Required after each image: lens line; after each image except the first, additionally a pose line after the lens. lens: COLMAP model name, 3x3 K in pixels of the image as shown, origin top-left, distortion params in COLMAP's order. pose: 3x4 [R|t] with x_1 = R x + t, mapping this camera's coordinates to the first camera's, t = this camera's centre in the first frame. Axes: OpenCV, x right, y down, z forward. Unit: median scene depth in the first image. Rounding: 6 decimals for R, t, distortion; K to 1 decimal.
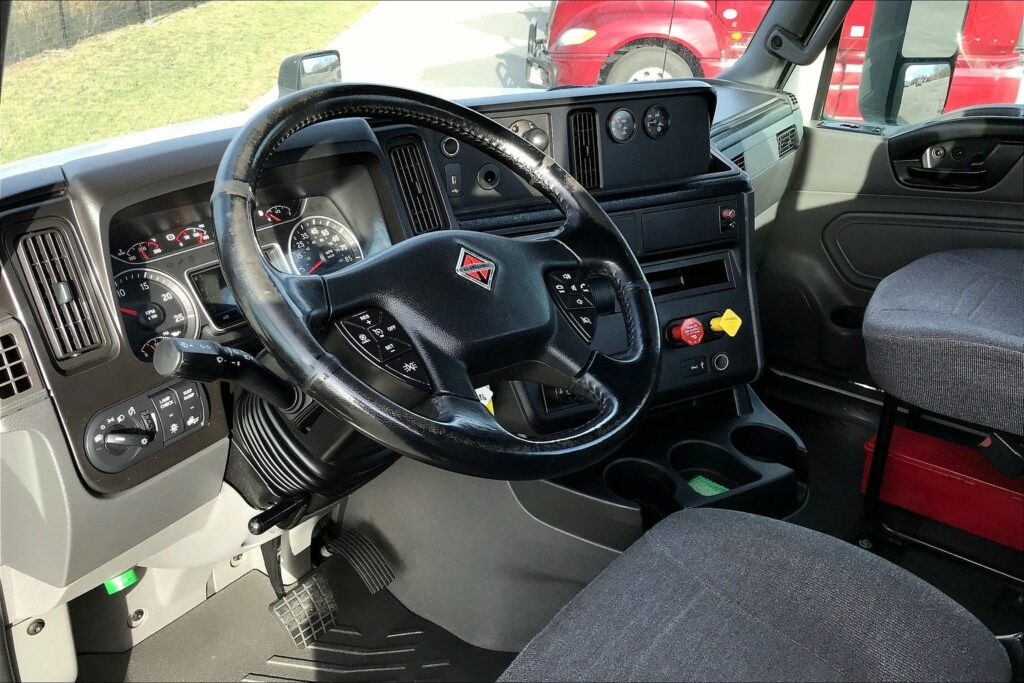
lens RADIAL K [[926.6, 0, 510.9], [0, 926.6, 298.4], [0, 0, 1]] dist [0.014253, -0.016395]
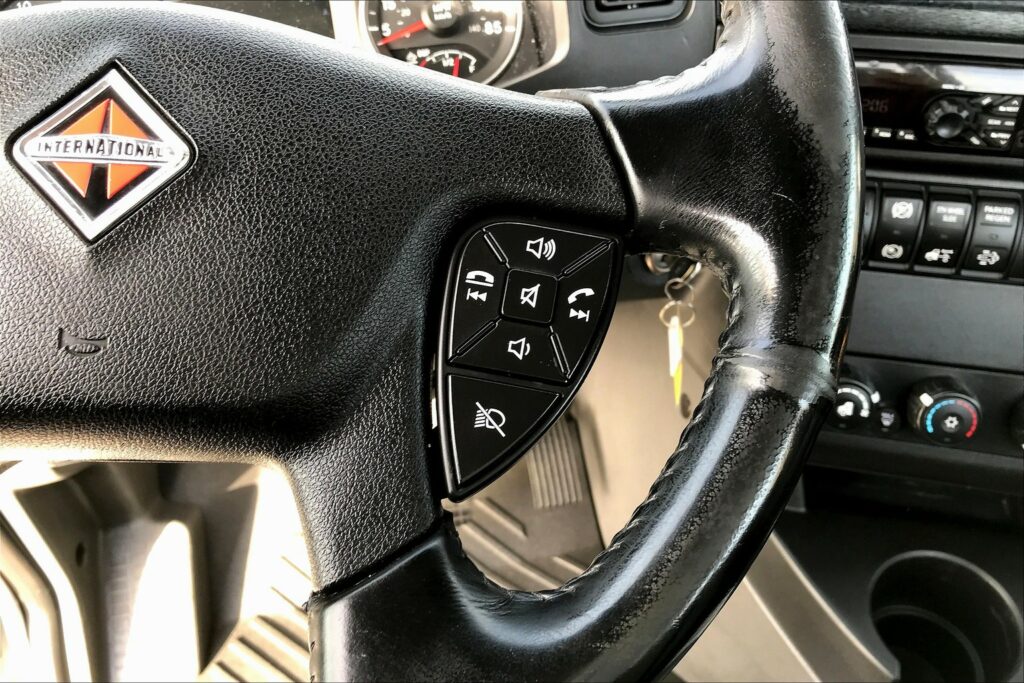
lens RADIAL K [[842.7, 0, 513.1], [0, 842.7, 333.3], [0, 0, 1]] dist [0.018202, -0.005008]
pose [[0.739526, 0.410489, -0.533480, 0.174865], [-0.204026, 0.891948, 0.403487, -0.089142], [0.641463, -0.189546, 0.743369, 0.644761]]
